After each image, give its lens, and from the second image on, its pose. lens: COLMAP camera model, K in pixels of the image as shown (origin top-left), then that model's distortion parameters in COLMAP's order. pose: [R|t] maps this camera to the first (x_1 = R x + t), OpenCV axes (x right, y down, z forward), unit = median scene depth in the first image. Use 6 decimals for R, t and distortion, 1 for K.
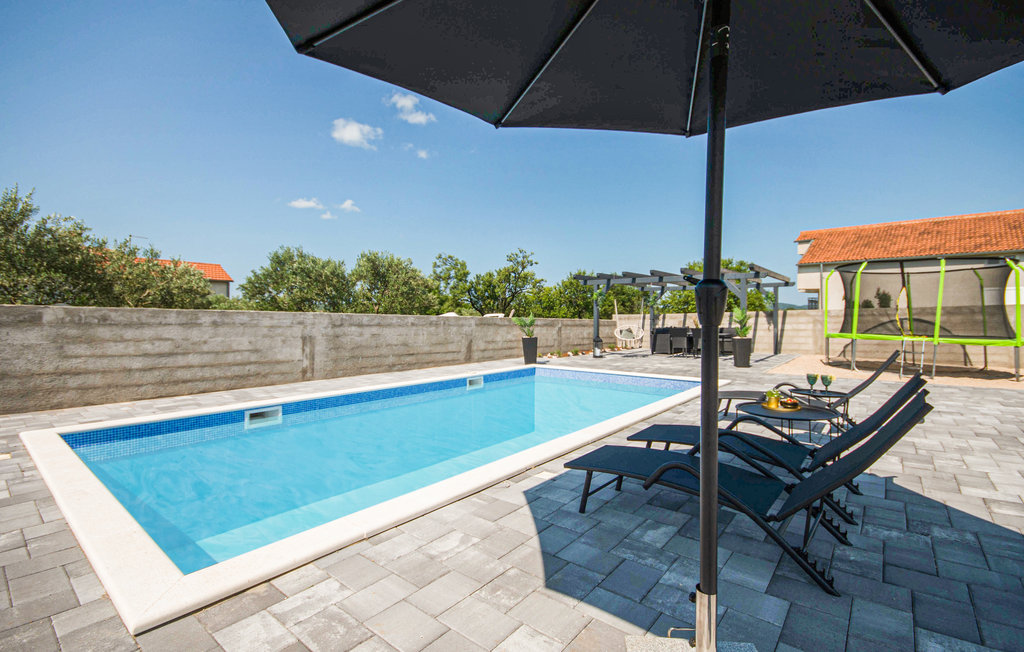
lens RADIAL K [[459.6, 0, 510.0], [0, 459.6, 321.1], [0, 0, 1]] dist [0.005804, -0.002826]
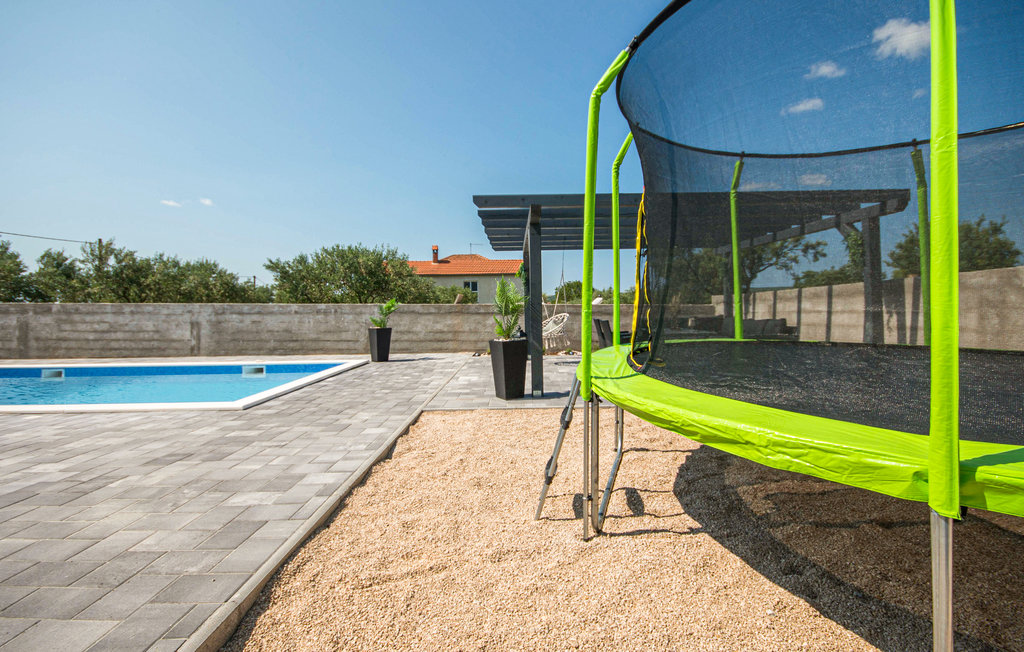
lens RADIAL K [[459.6, 0, 487.5], [0, 459.6, 306.4], [0, 0, 1]] dist [0.005804, -0.002826]
pose [[0.634379, -0.005806, -0.773001, 1.137257], [0.007604, 0.999970, -0.001271, -0.002756], [0.772985, -0.005071, 0.634404, 0.853820]]
